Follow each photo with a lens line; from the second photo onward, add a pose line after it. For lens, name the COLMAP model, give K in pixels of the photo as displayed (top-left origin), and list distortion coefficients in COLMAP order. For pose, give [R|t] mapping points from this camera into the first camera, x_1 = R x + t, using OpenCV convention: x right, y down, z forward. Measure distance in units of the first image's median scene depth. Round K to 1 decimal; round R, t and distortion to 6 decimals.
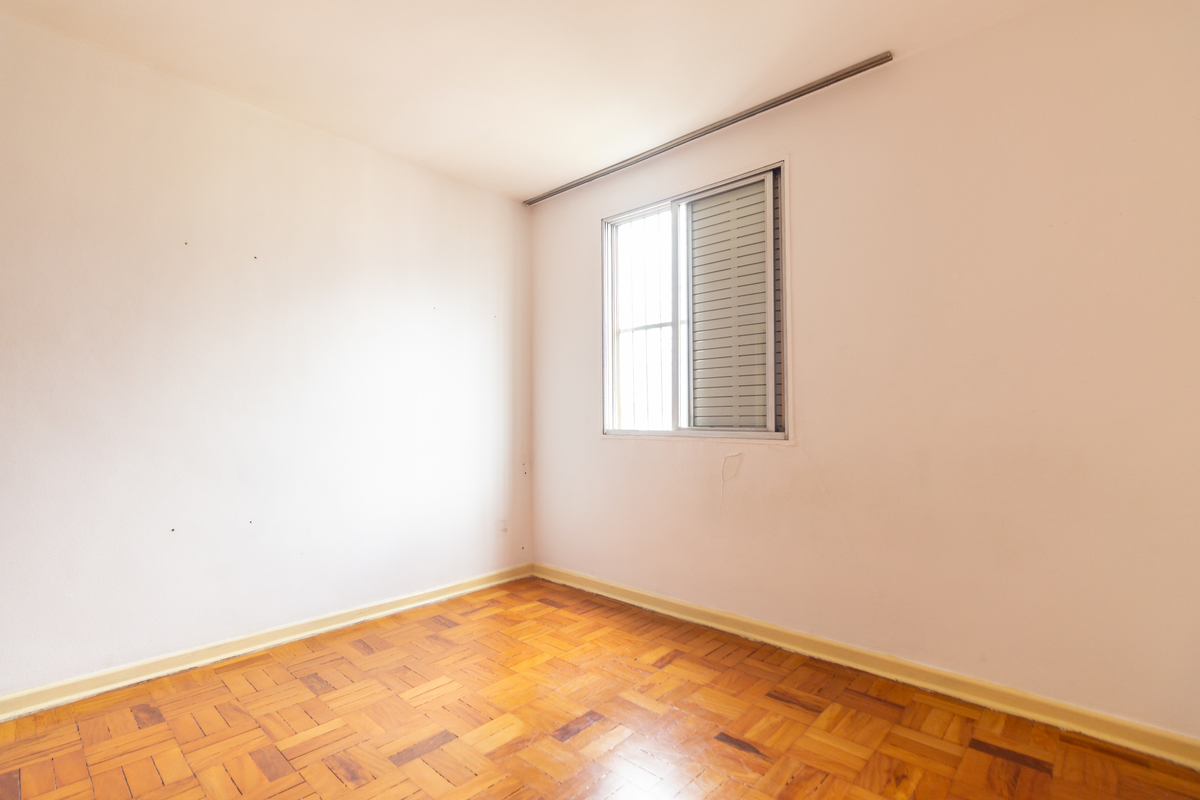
lens RADIAL K [[560.0, 0, 600.0], [0, 560.0, 400.0], [0, 0, 1]] dist [-0.000250, -0.000108]
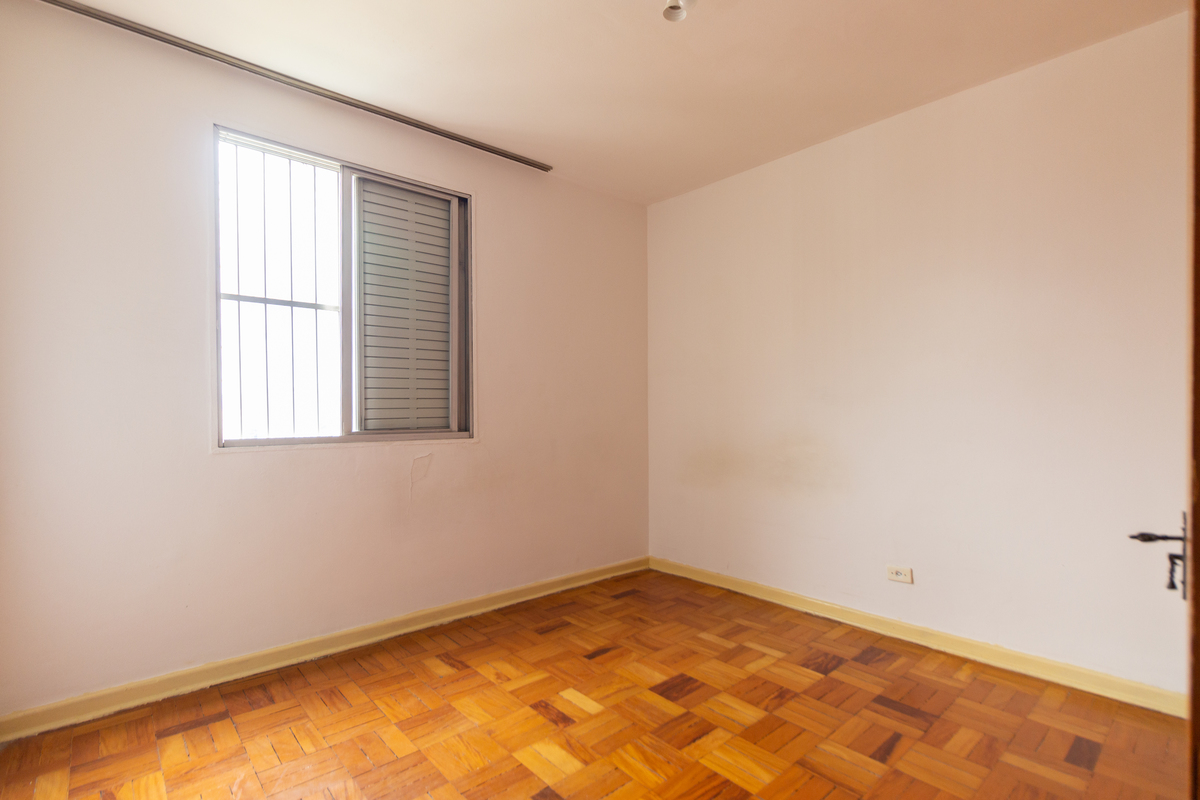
lens RADIAL K [[571.0, 0, 604.0], [0, 571.0, 414.0], [0, 0, 1]] dist [0.000803, 0.000392]
pose [[0.095193, -0.001442, 0.995458, -0.798015], [-0.023438, 0.999718, 0.003690, 0.009986], [-0.995183, -0.023682, 0.095133, 0.593711]]
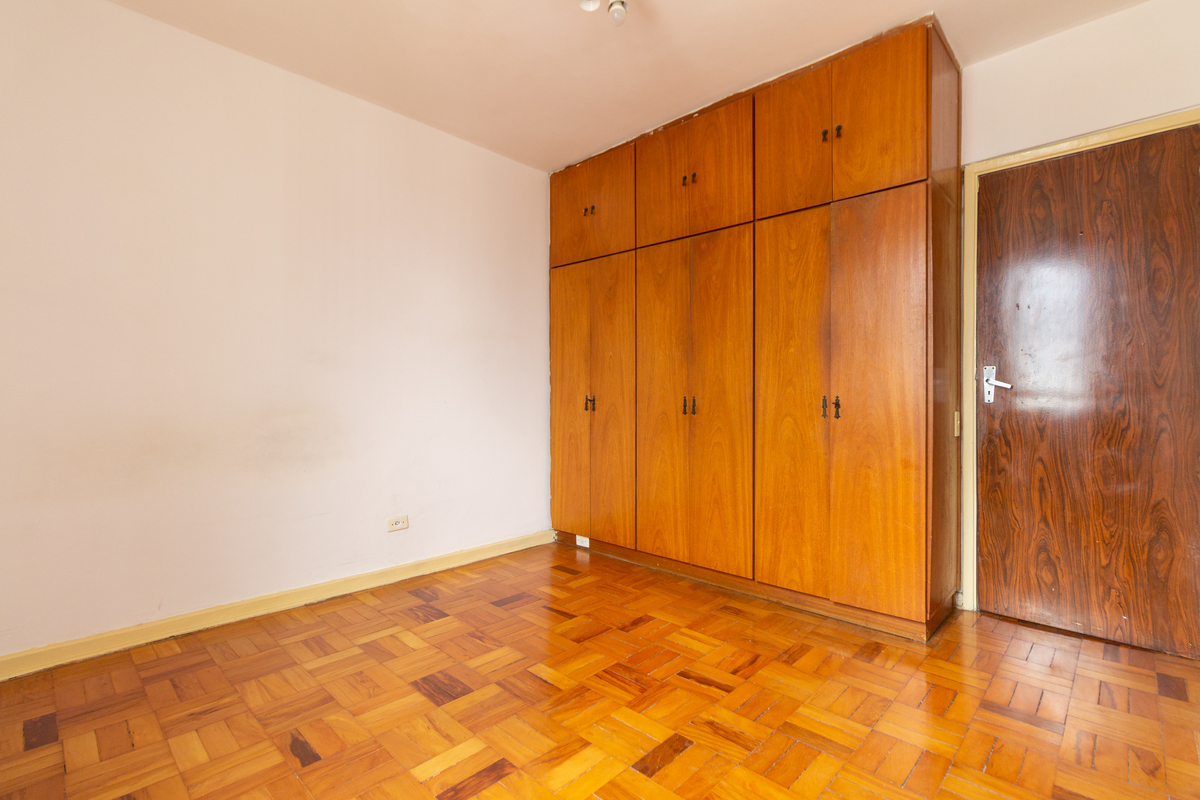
lens RADIAL K [[560.0, 0, 600.0], [0, 560.0, 400.0], [0, 0, 1]] dist [-0.000250, -0.000108]
pose [[-0.999846, 0.007090, 0.016068, -0.158799], [0.006804, 0.999818, -0.017797, 0.061467], [-0.016191, -0.017685, -0.999713, 1.280836]]
